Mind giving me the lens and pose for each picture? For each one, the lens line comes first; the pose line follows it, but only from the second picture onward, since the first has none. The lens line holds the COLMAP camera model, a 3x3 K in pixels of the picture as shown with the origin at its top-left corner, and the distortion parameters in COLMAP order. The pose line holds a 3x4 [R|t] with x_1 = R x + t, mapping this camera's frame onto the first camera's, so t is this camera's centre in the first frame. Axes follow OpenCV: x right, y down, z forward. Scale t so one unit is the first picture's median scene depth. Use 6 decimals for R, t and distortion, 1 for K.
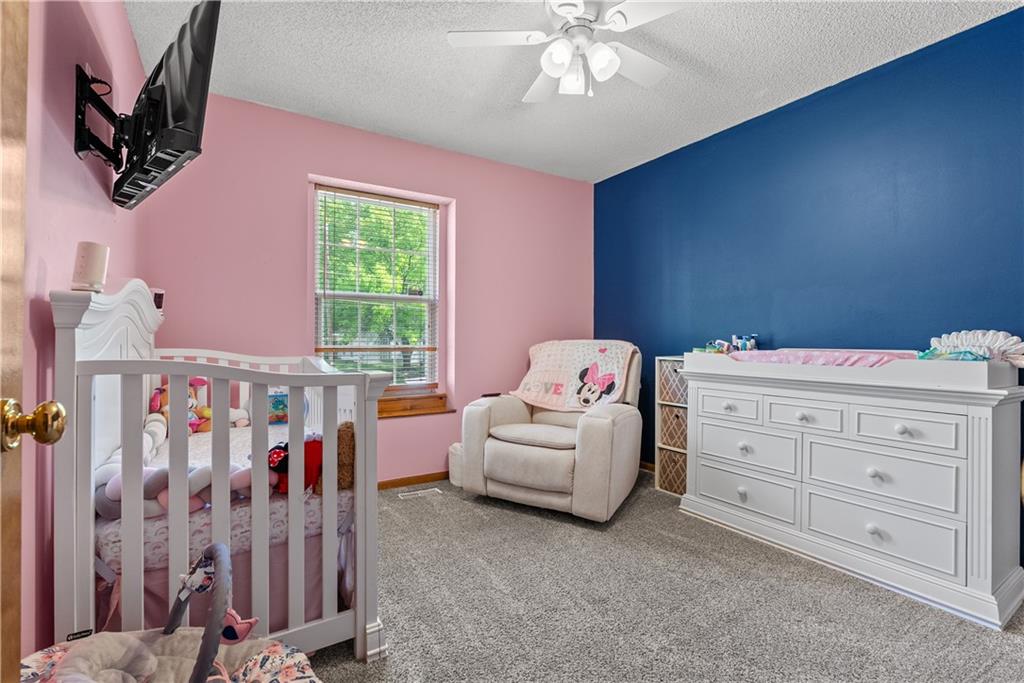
lens RADIAL K [[453.0, 0, 511.5], [0, 453.0, 340.6], [0, 0, 1]] dist [-0.011657, 0.001637]
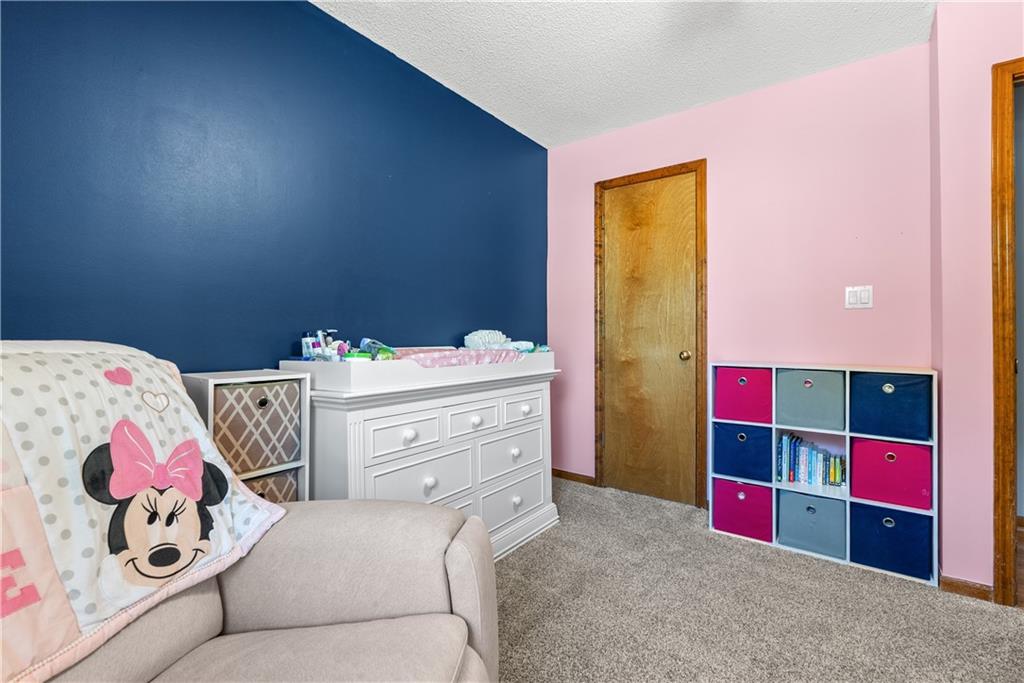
lens RADIAL K [[453.0, 0, 510.3], [0, 453.0, 338.3], [0, 0, 1]] dist [-0.011657, 0.001637]
pose [[-0.369259, -0.005263, 0.929312, -0.176841], [-0.000097, 0.999984, 0.005624, -0.004933], [-0.929327, 0.001986, -0.369254, 0.909202]]
